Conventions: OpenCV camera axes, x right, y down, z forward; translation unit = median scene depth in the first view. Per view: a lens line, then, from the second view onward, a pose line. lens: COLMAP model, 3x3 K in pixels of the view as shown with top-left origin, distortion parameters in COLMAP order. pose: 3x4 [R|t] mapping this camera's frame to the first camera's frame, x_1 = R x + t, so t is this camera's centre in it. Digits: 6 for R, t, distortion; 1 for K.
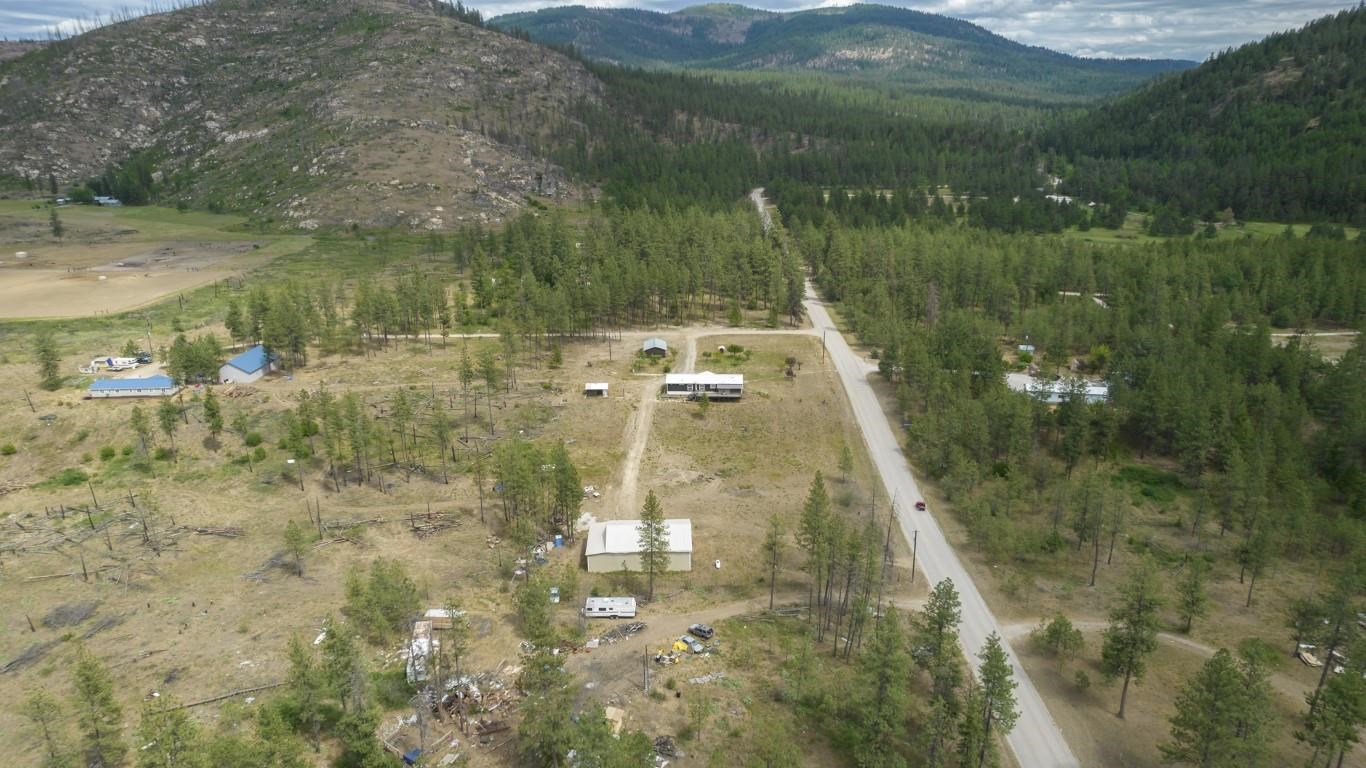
lens RADIAL K [[878.5, 0, 683.0], [0, 878.5, 384.0], [0, 0, 1]] dist [-0.037985, 0.004023]
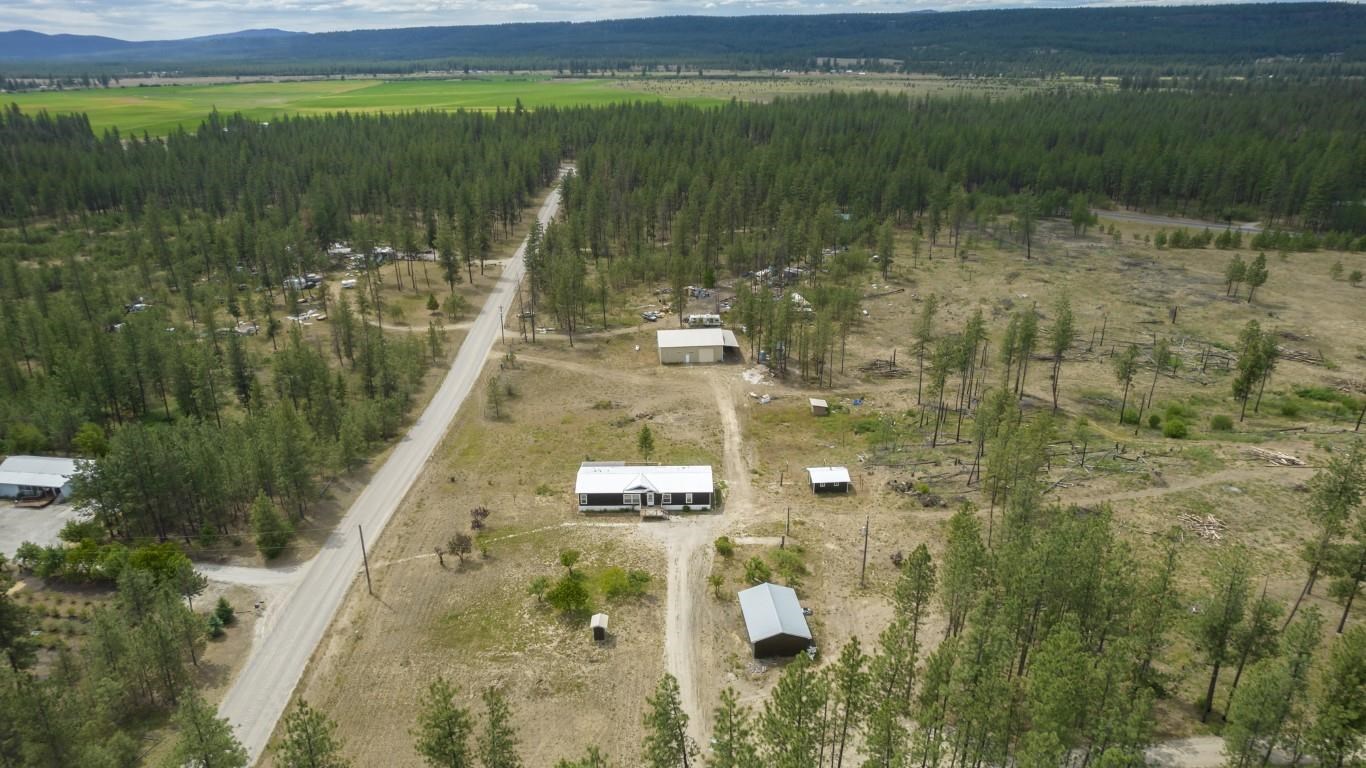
lens RADIAL K [[878.5, 0, 683.0], [0, 878.5, 384.0], [0, 0, 1]] dist [-0.037985, 0.004023]
pose [[-0.998187, 0.041460, -0.043644, 0.025941], [0.003569, 0.764504, 0.644609, -0.517107], [0.060091, 0.643285, -0.763265, 1.711608]]
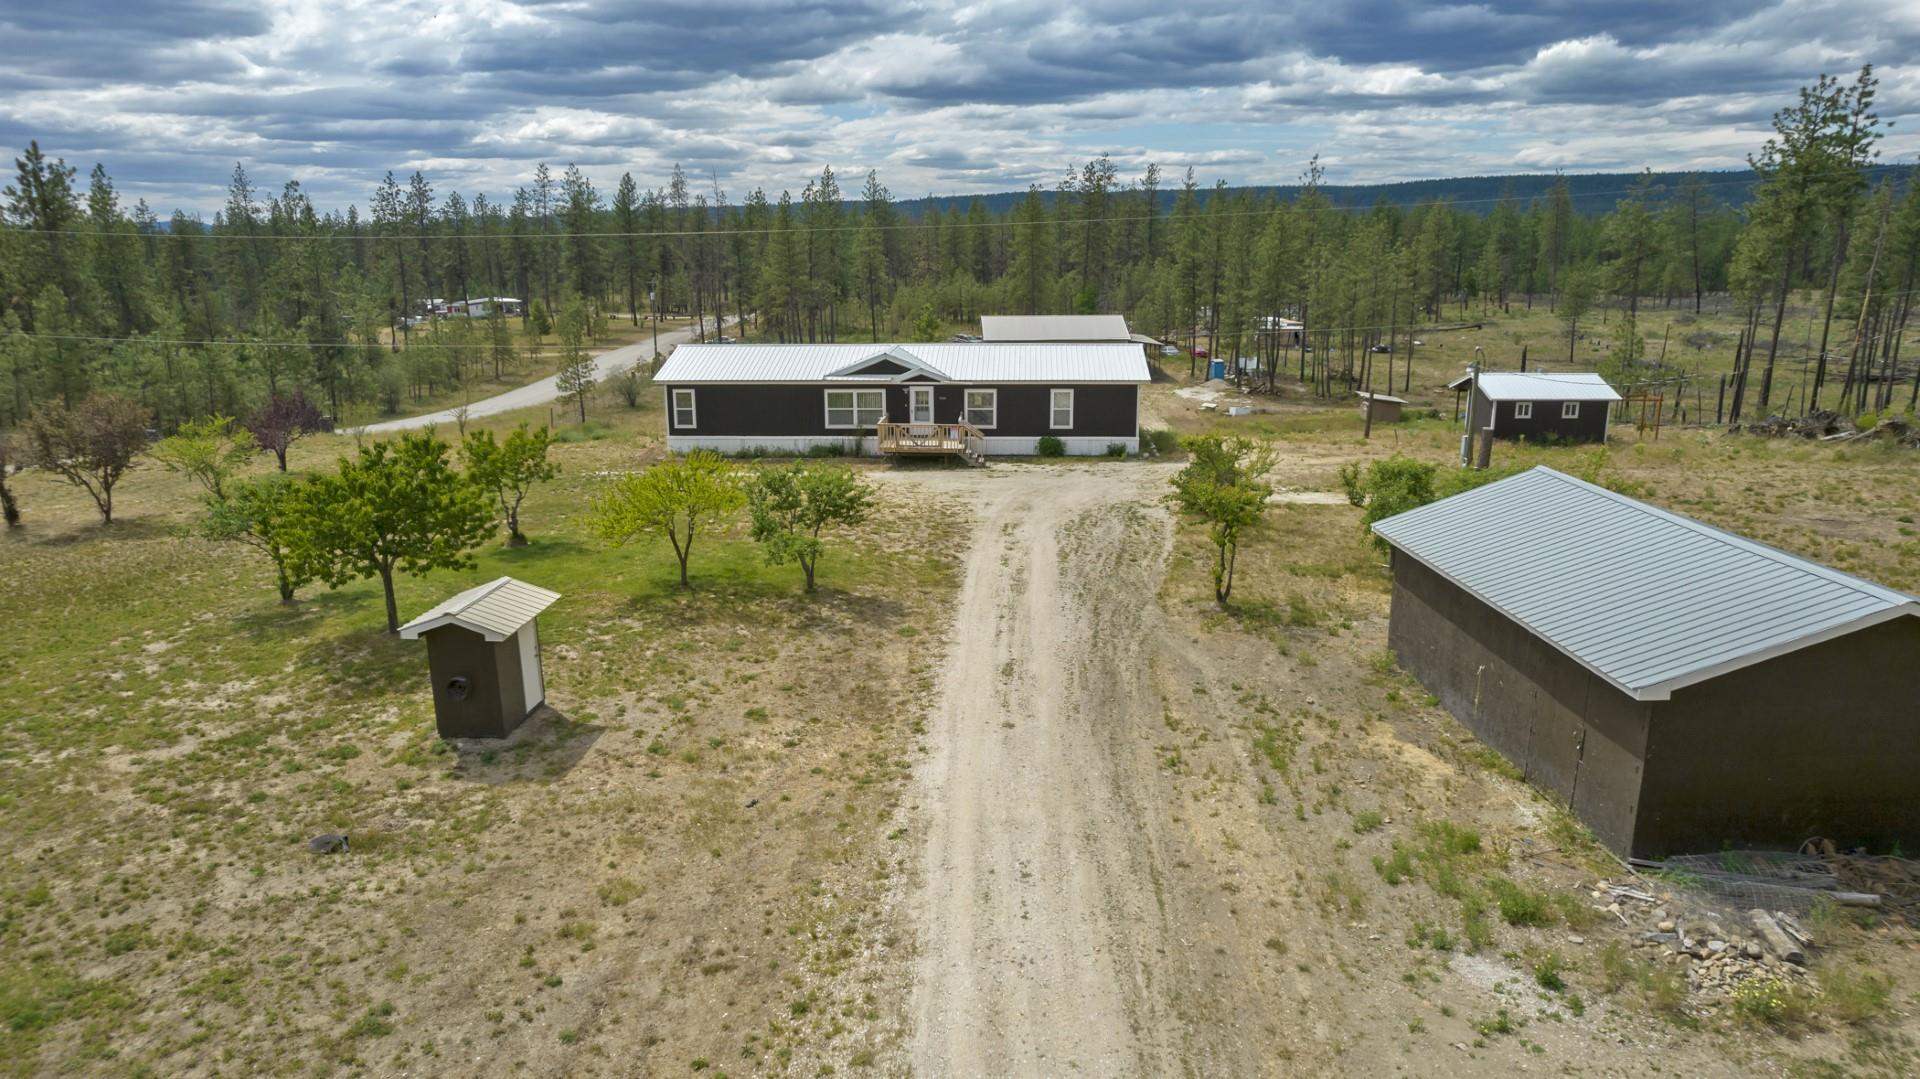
lens RADIAL K [[1234.7, 0, 960.0], [0, 1234.7, 539.5], [0, 0, 1]] dist [-0.037985, 0.004023]
pose [[-0.999762, 0.019713, 0.009360, 0.014944], [0.021644, 0.840962, 0.540660, -0.132454], [0.002786, 0.540734, -0.841189, 1.487775]]
